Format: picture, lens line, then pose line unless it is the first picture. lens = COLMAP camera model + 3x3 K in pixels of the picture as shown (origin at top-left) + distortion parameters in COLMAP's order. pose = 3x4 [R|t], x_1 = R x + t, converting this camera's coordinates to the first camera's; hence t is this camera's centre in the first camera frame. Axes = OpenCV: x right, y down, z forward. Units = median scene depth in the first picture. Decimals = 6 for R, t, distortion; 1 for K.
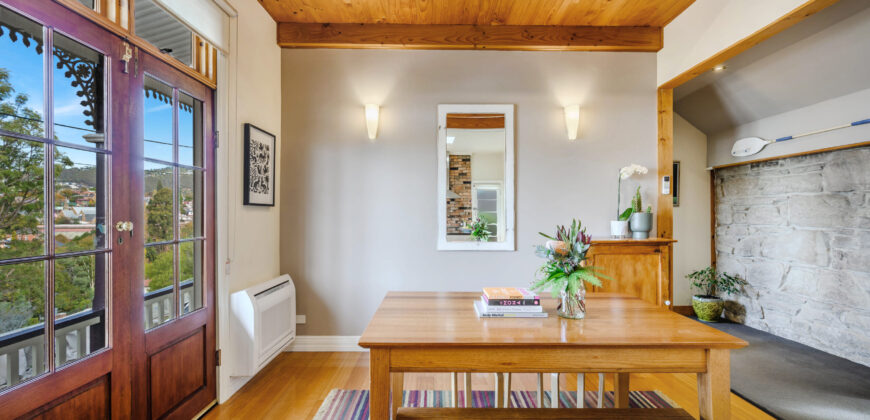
lens RADIAL K [[365.1, 0, 434.2], [0, 365.1, 210.4], [0, 0, 1]] dist [-0.003494, -0.000060]
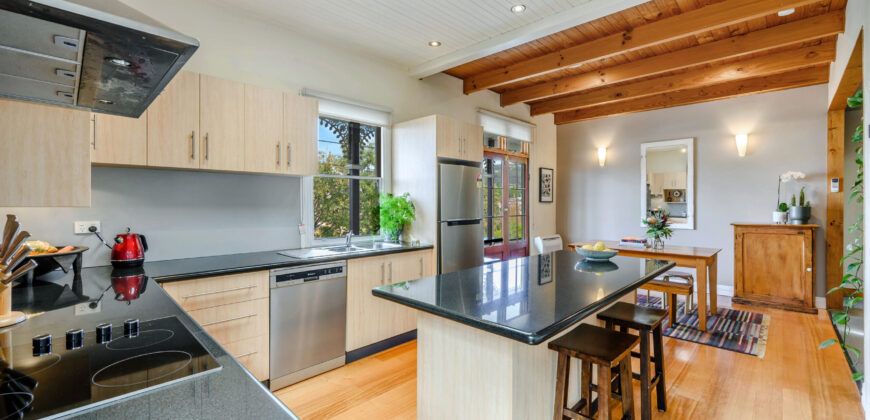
lens RADIAL K [[353.4, 0, 443.4], [0, 353.4, 206.3], [0, 0, 1]] dist [0.000871, -0.000329]
pose [[0.713979, 0.007072, -0.700132, 0.549002], [0.004320, 0.999885, 0.014505, -0.018907], [0.700154, -0.013381, 0.713866, -0.922618]]
